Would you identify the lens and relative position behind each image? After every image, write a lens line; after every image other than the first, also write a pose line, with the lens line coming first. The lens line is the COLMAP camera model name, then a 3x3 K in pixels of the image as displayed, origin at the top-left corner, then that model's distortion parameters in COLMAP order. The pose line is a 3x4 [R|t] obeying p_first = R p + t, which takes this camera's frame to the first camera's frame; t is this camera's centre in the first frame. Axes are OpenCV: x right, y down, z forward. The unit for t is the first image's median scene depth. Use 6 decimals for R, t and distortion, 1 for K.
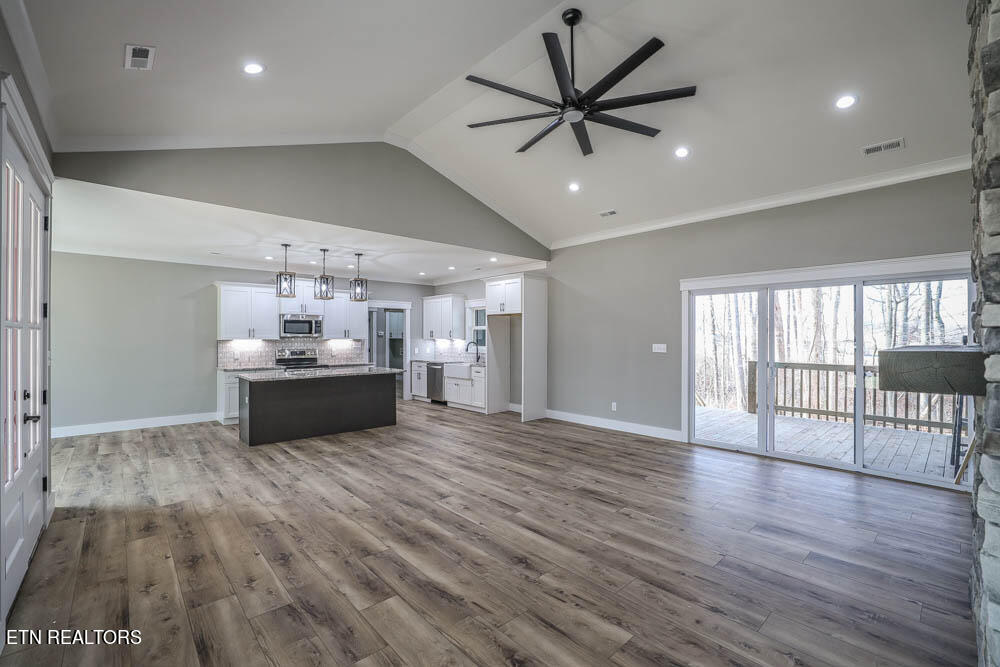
lens RADIAL K [[431.4, 0, 503.2], [0, 431.4, 335.2], [0, 0, 1]] dist [-0.049582, 0.016769]
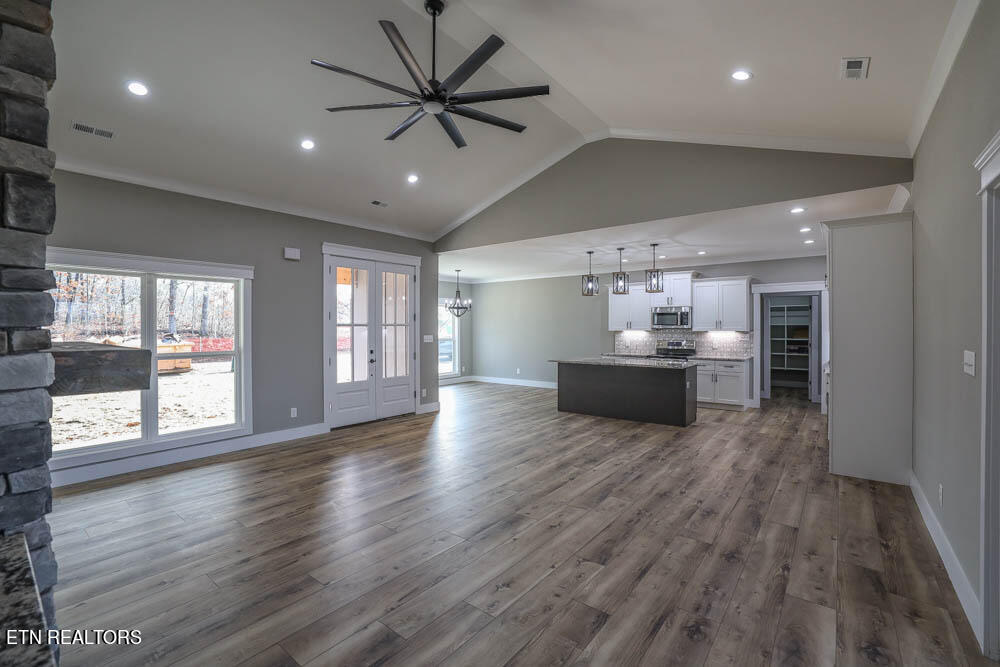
lens RADIAL K [[434.3, 0, 498.3], [0, 434.3, 334.9], [0, 0, 1]] dist [-0.047553, 0.017099]
pose [[0.153675, 0.016160, -0.987989, 0.699210], [0.006597, 0.999827, 0.017380, -0.001578], [0.988099, -0.009189, 0.153542, 0.593932]]
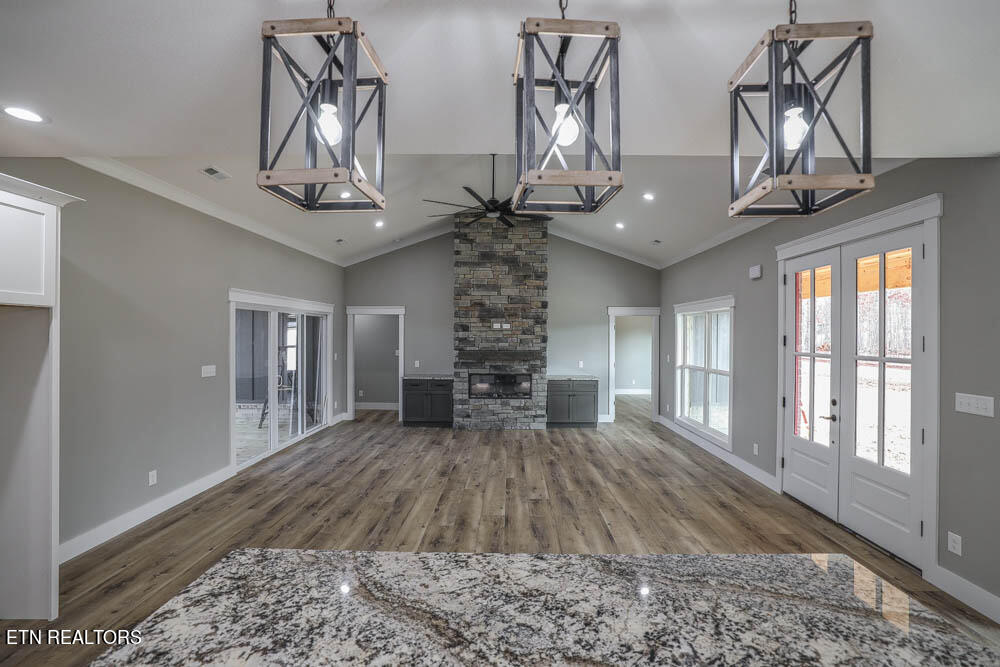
lens RADIAL K [[431.4, 0, 503.2], [0, 431.4, 335.2], [0, 0, 1]] dist [-0.049582, 0.016769]
pose [[-0.725513, -0.005451, 0.688187, -0.577260], [-0.006674, 0.999977, 0.000884, -0.040862], [-0.688176, -0.003952, -0.725533, 1.275183]]
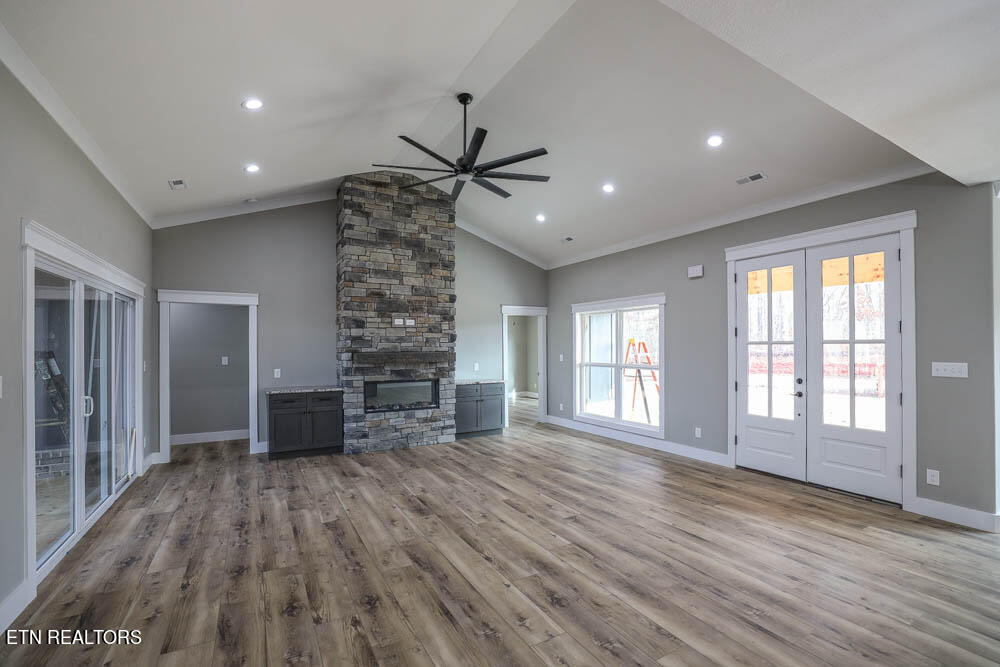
lens RADIAL K [[437.4, 0, 497.8], [0, 437.4, 342.8], [0, 0, 1]] dist [-0.046252, 0.017332]
pose [[-0.974865, 0.004904, 0.222741, -0.130672], [0.002522, 0.999937, -0.010978, -0.001825], [-0.222781, -0.010141, -0.974816, 1.341671]]
